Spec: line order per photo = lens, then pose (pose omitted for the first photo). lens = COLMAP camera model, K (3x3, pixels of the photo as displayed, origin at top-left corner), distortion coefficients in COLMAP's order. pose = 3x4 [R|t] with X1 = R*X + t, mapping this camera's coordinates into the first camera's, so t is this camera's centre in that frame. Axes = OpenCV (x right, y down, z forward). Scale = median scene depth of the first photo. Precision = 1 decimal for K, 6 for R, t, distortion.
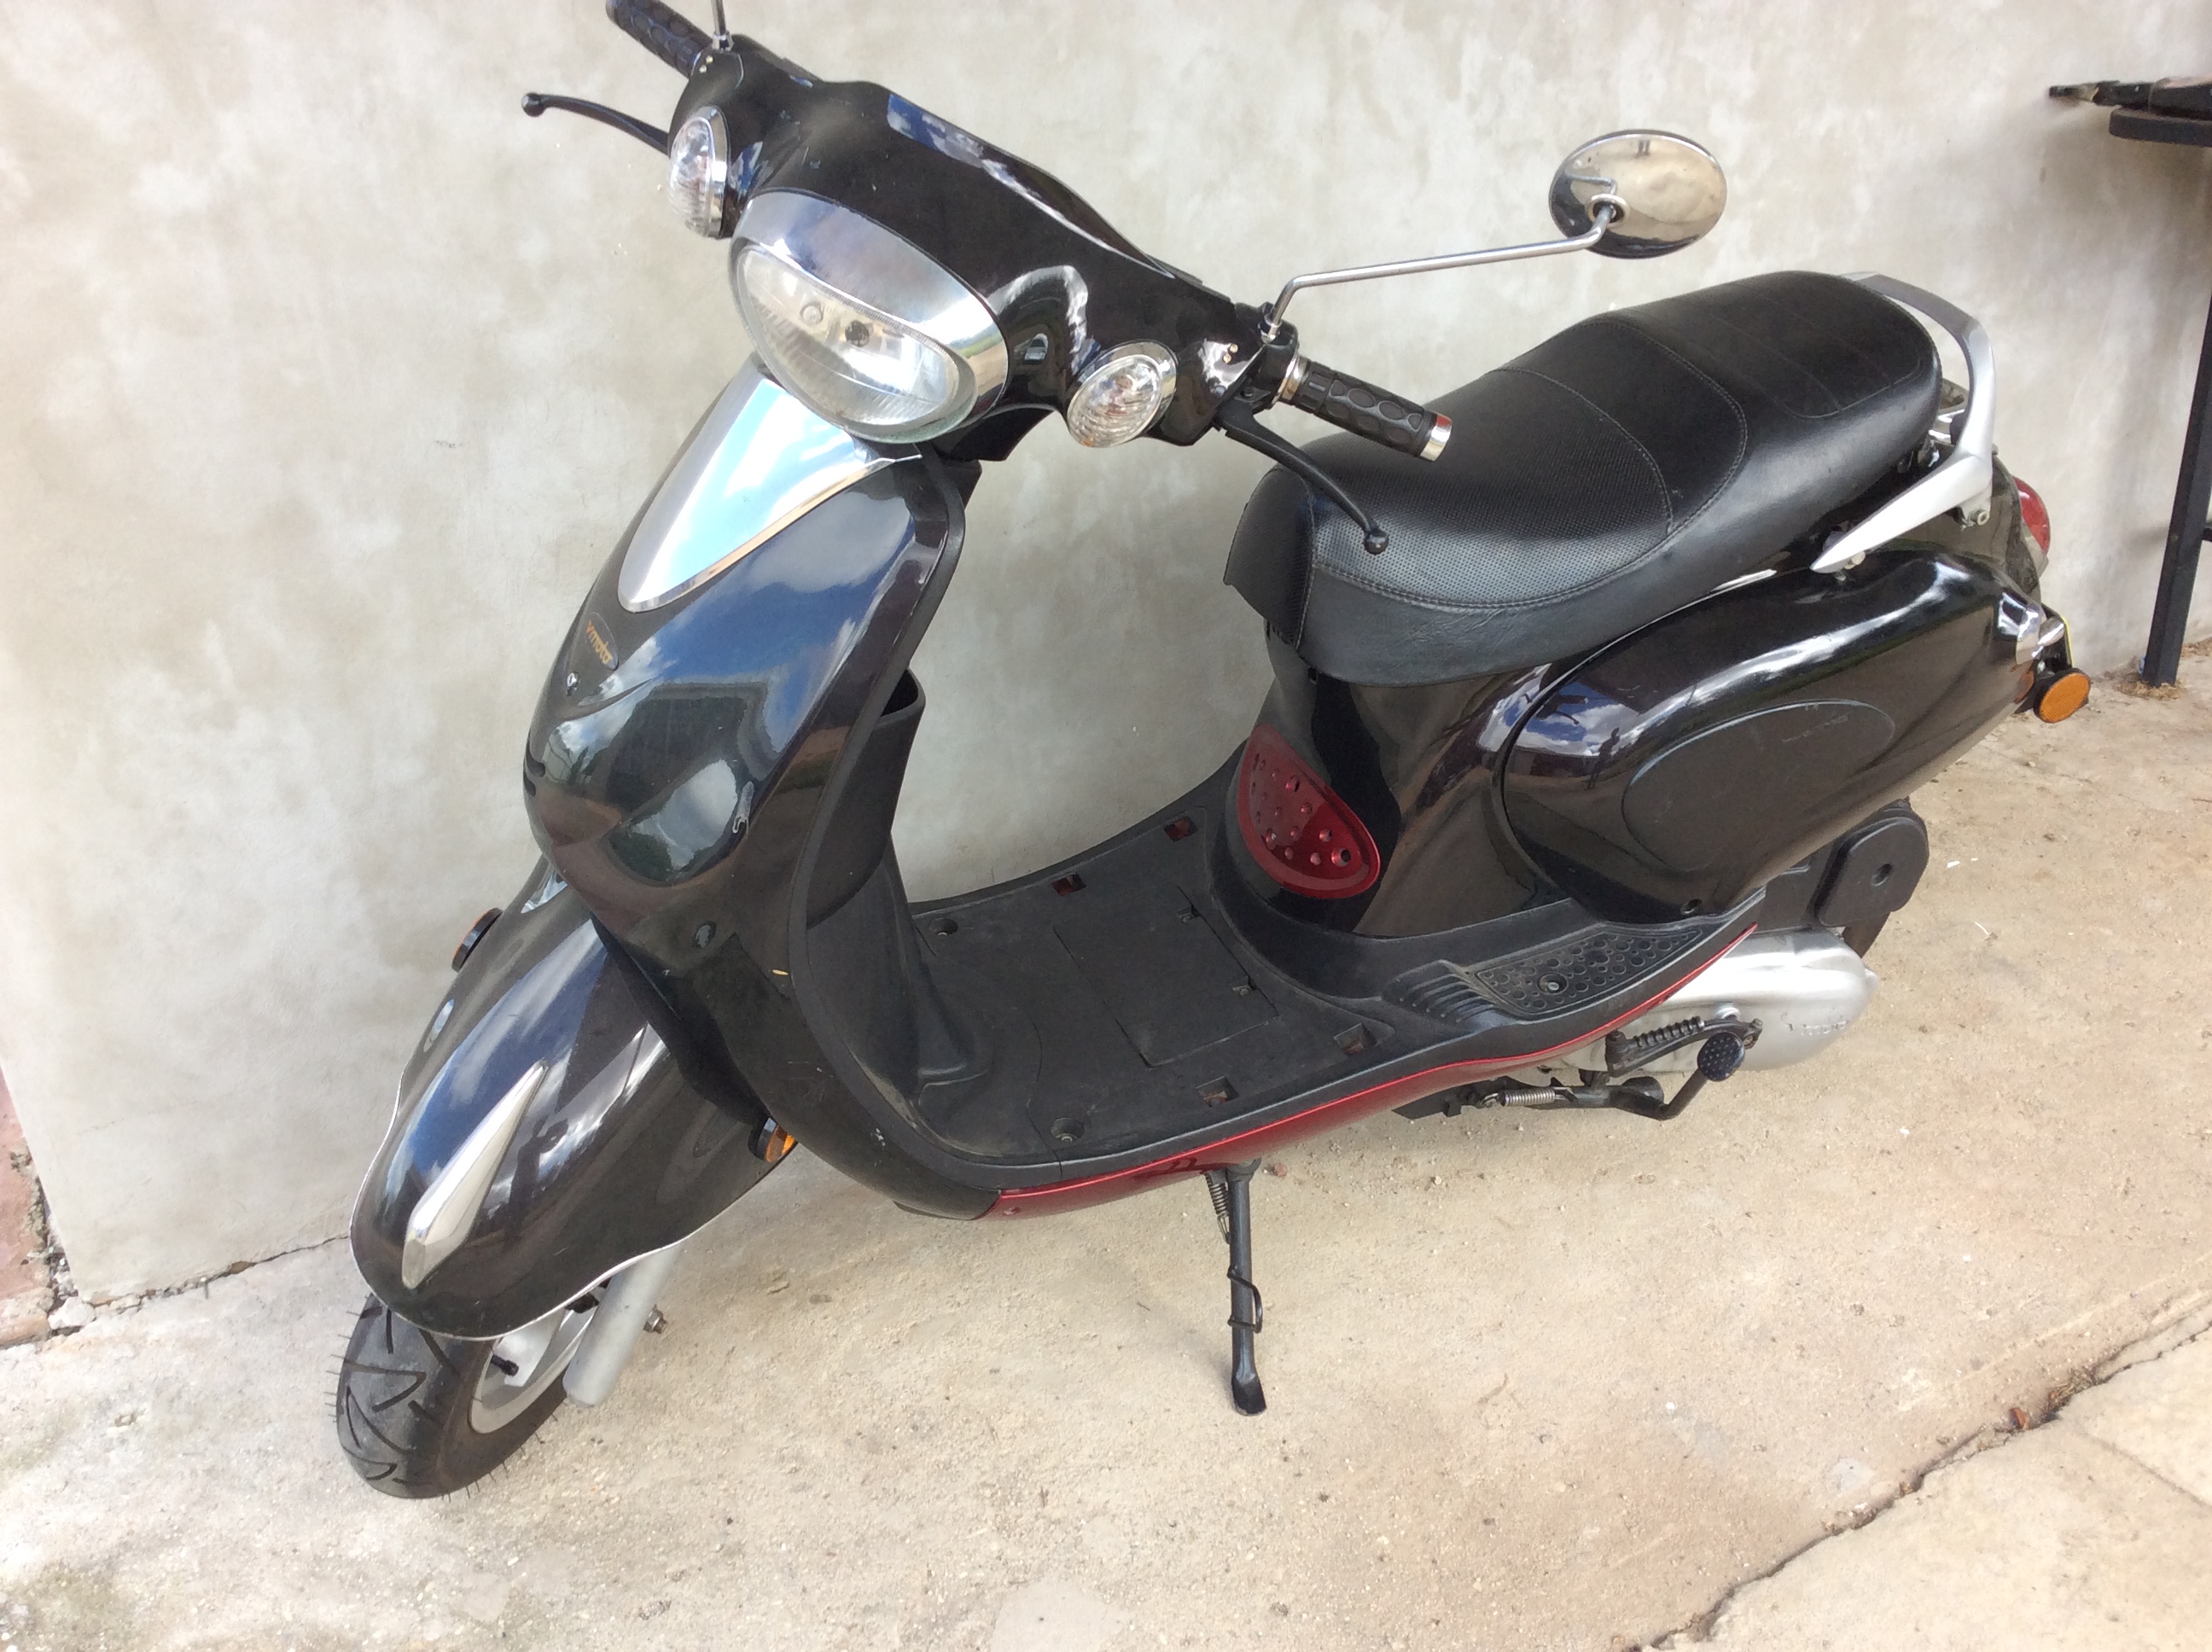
lens RADIAL K [[2051.2, 0, 1094.6], [0, 2051.2, 842.1], [0, 0, 1]] dist [-0.003982, 0.000000]
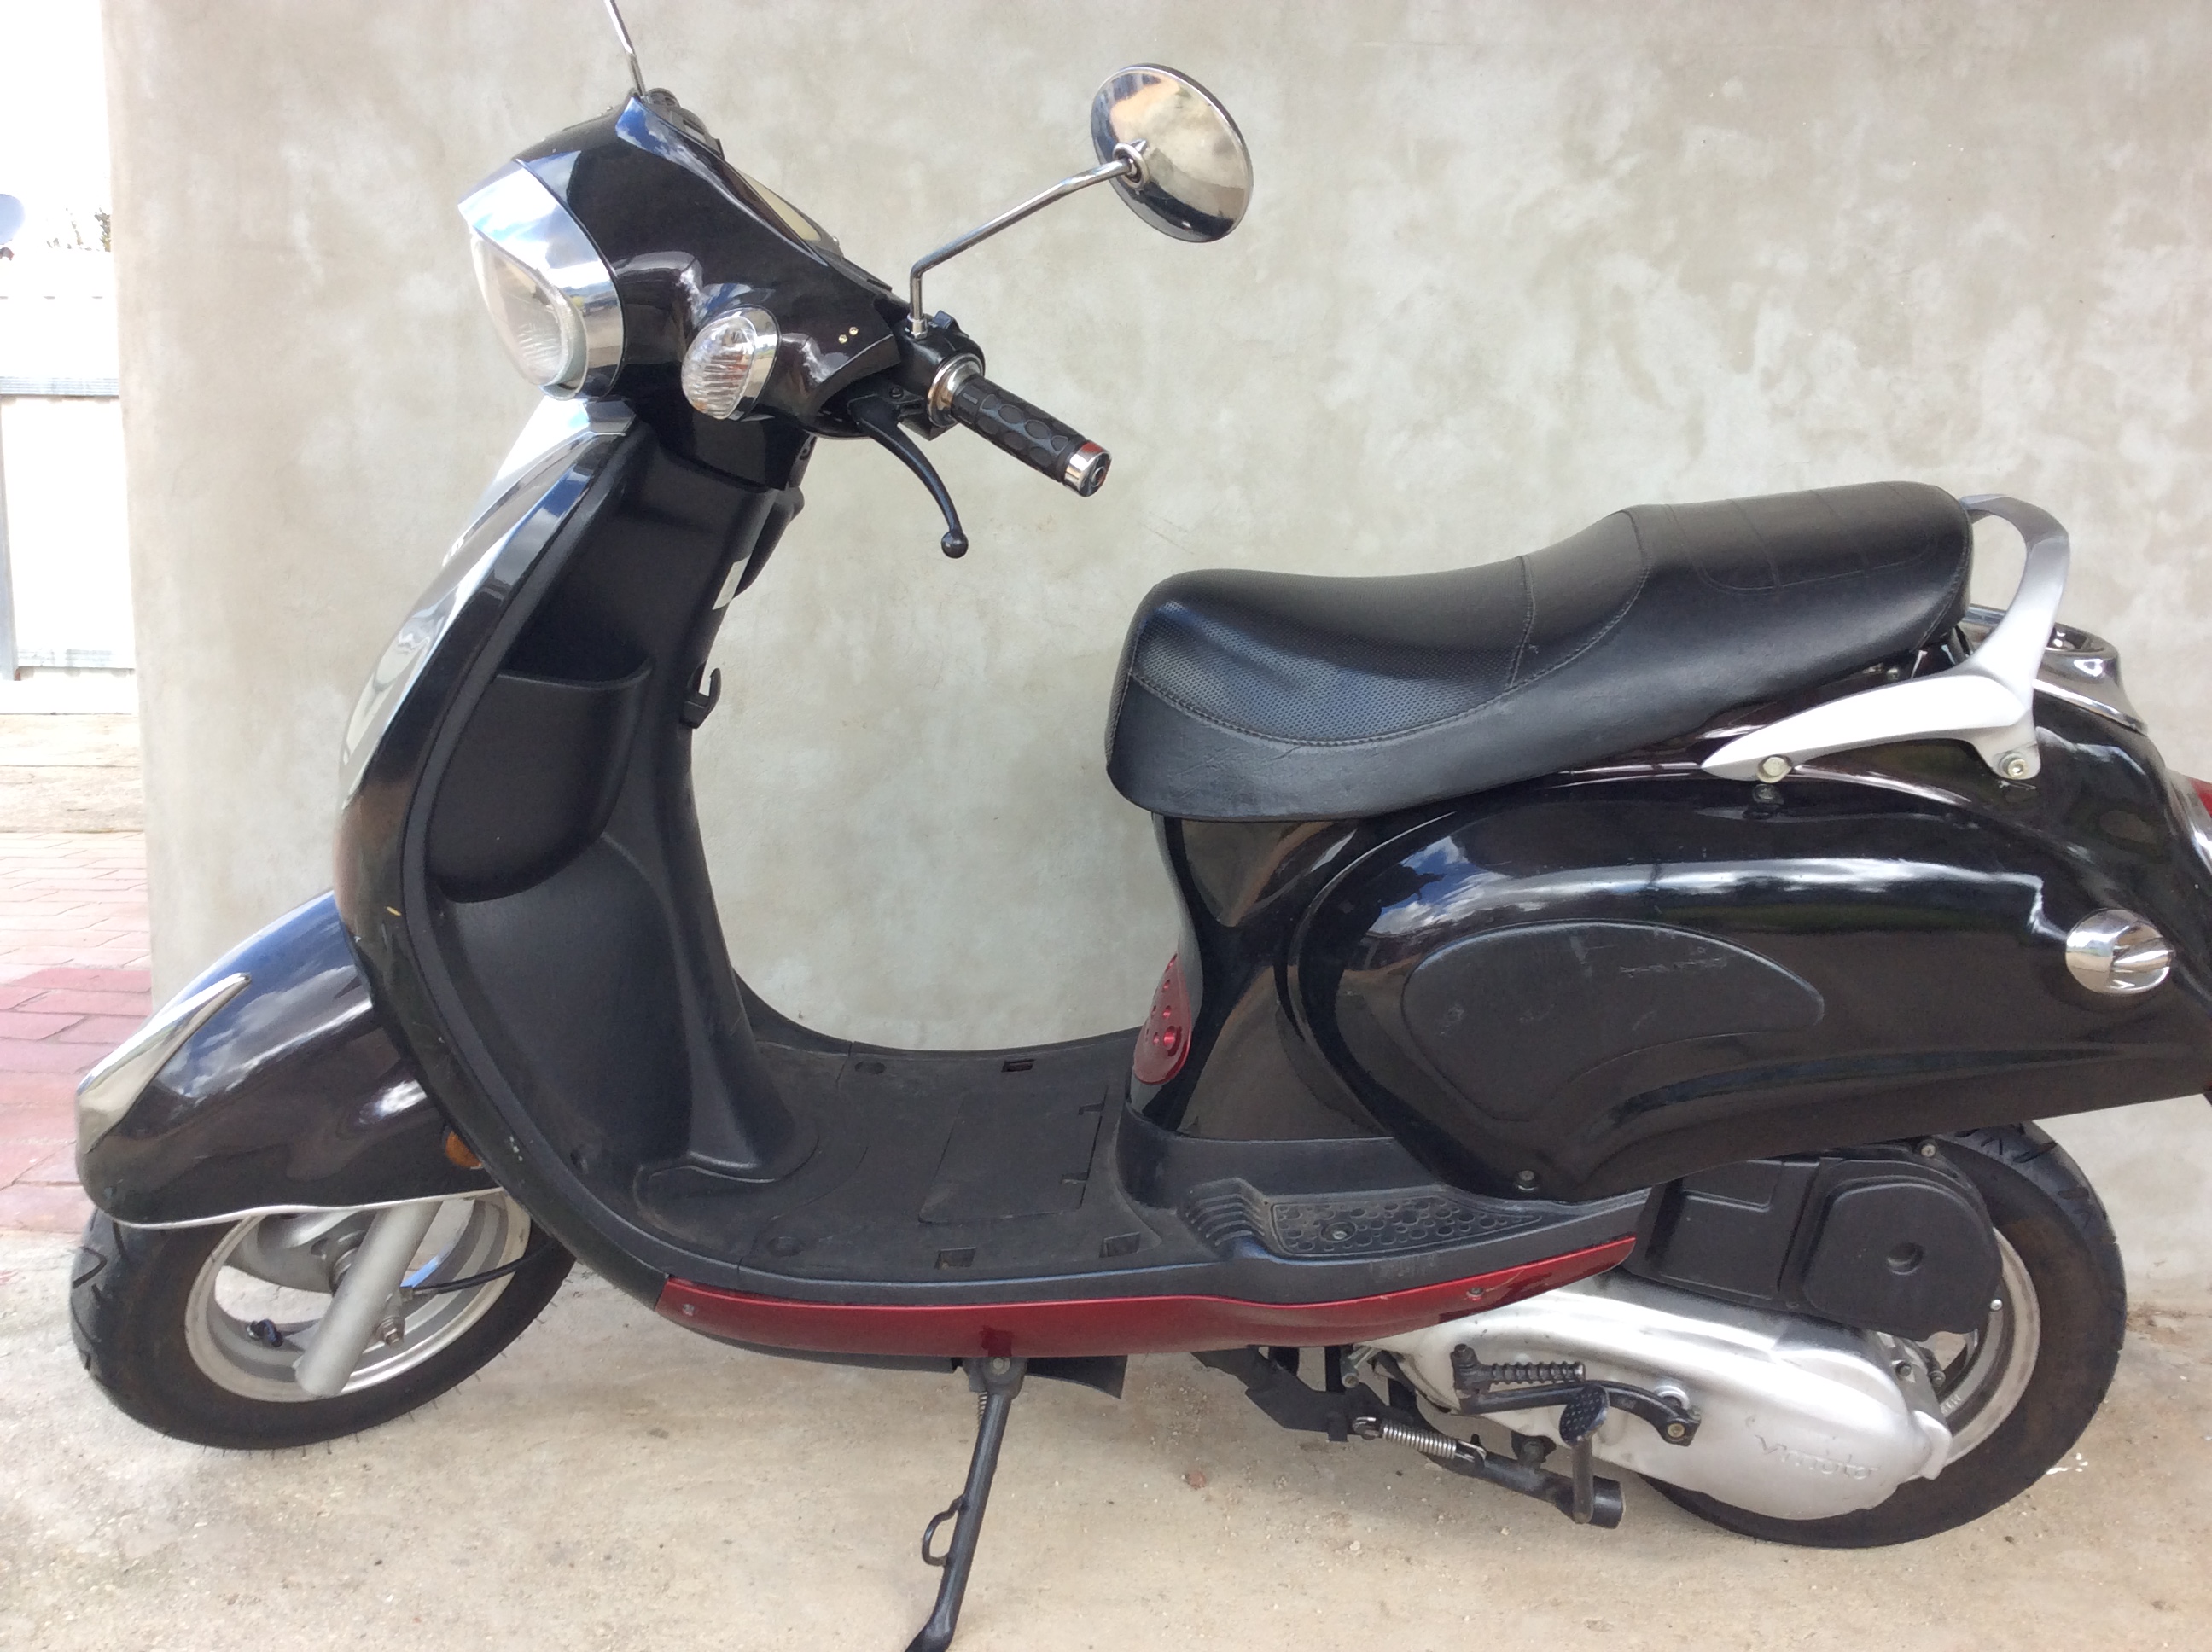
lens RADIAL K [[2051.2, 0, 1099.9], [0, 2051.2, 841.5], [0, 0, 1]] dist [-0.003982, 0.000000]
pose [[0.862117, 0.154816, -0.482479, 0.407828], [-0.277281, 0.941105, -0.193483, 0.084636], [0.424109, 0.300587, 0.854271, 0.180643]]
